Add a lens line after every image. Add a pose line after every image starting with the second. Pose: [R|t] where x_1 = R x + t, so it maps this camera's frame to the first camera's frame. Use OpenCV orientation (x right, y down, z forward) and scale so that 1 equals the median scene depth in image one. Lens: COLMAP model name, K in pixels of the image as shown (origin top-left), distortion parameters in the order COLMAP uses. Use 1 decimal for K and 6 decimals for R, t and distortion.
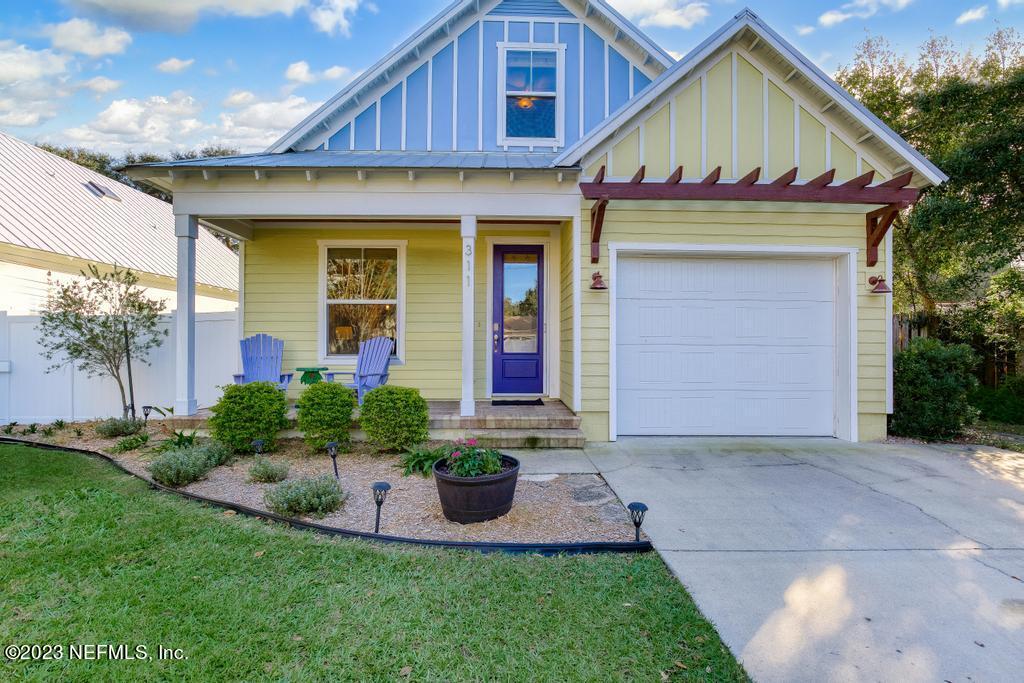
lens RADIAL K [[470.8, 0, 520.2], [0, 470.8, 344.5], [0, 0, 1]] dist [0.010488, 0.000550]
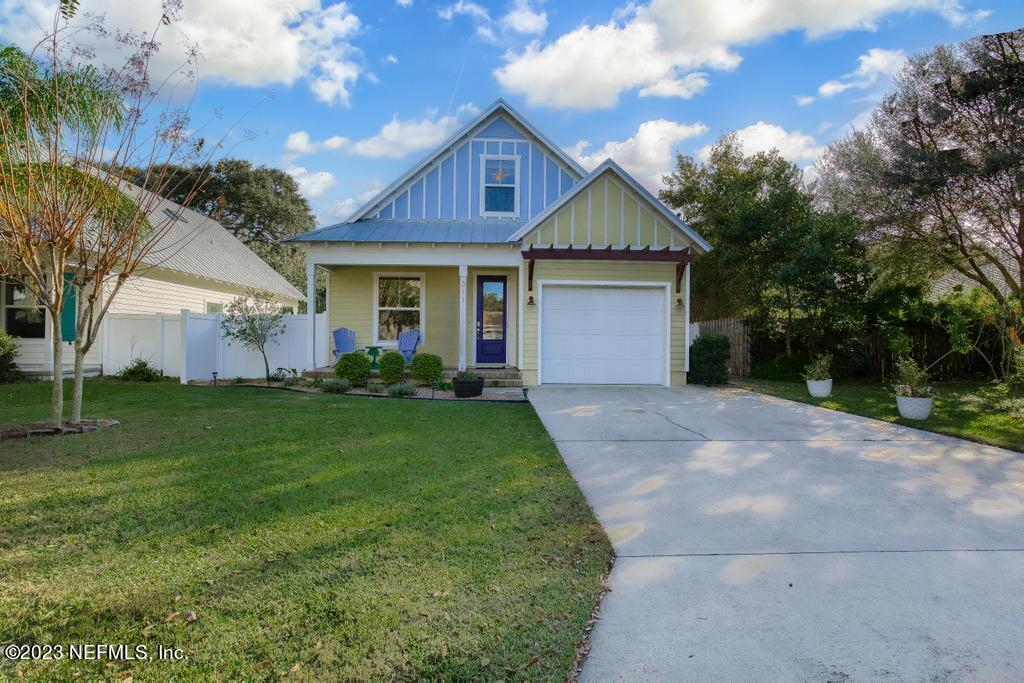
lens RADIAL K [[470.8, 0, 504.9], [0, 470.8, 339.8], [0, 0, 1]] dist [0.010488, 0.000550]
pose [[0.999980, 0.005448, -0.003157, 0.057614], [-0.005441, 0.999983, 0.002054, 0.018393], [0.003168, -0.002037, 0.999993, -0.800432]]
